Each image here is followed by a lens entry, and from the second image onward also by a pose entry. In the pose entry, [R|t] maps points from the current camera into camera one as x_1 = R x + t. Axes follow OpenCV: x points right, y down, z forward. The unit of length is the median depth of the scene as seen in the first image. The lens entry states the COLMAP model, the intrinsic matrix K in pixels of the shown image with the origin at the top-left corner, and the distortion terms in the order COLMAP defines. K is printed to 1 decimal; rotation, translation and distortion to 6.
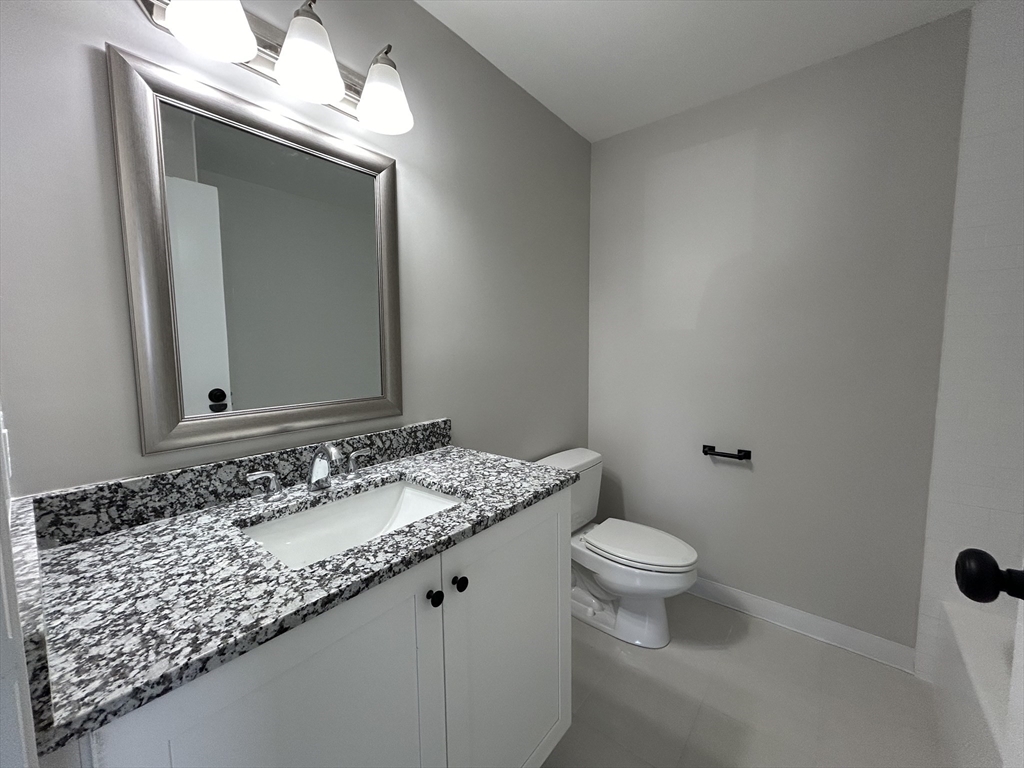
lens RADIAL K [[407.7, 0, 509.1], [0, 407.7, 381.5], [0, 0, 1]] dist [-0.008171, 0.000642]
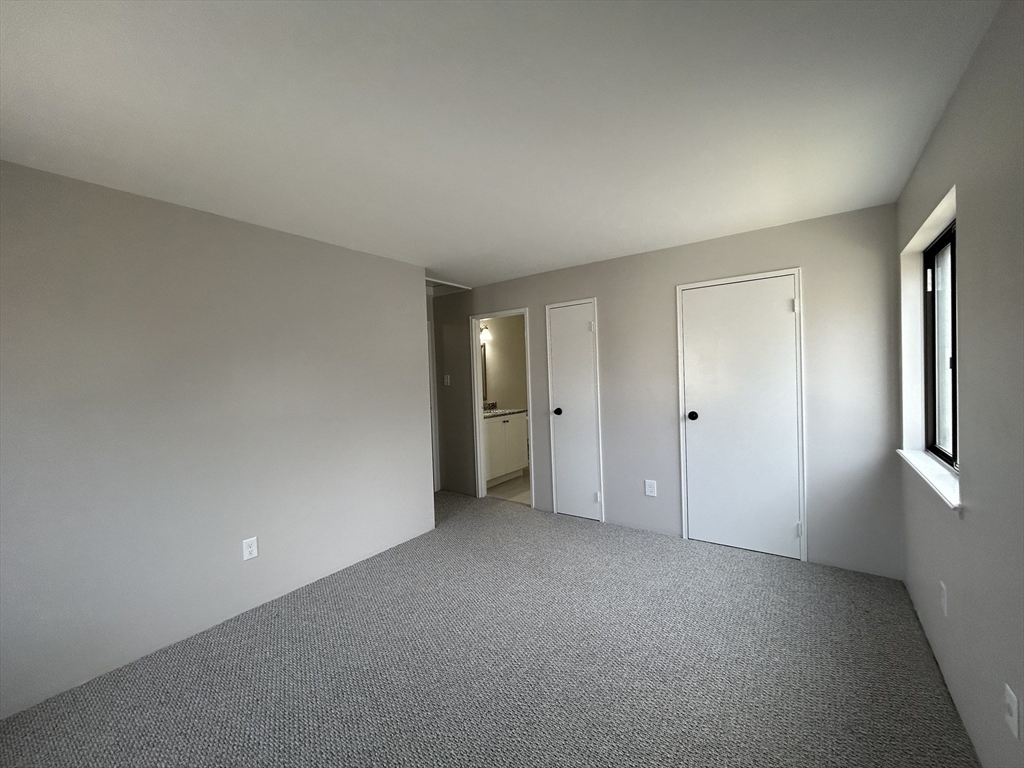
lens RADIAL K [[407.7, 0, 510.5], [0, 407.7, 385.3], [0, 0, 1]] dist [-0.008171, 0.000642]
pose [[0.997960, -0.033576, 0.054294, -0.364057], [0.037033, 0.997264, -0.063971, 0.311430], [-0.051997, 0.065851, 0.996474, -4.932437]]
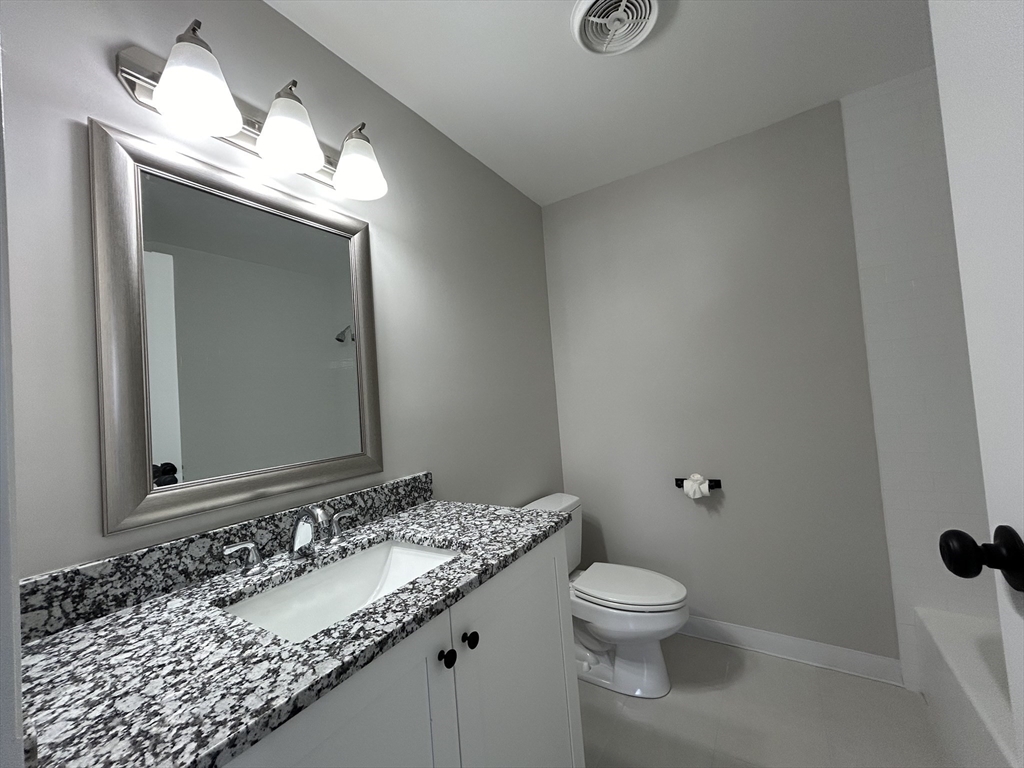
lens RADIAL K [[407.7, 0, 510.4], [0, 407.7, 380.8], [0, 0, 1]] dist [-0.008171, 0.000642]
pose [[0.991709, -0.061759, 0.112687, -0.086514], [0.076160, 0.988802, -0.128334, 0.025124], [-0.103499, 0.135852, 0.985308, -0.020515]]
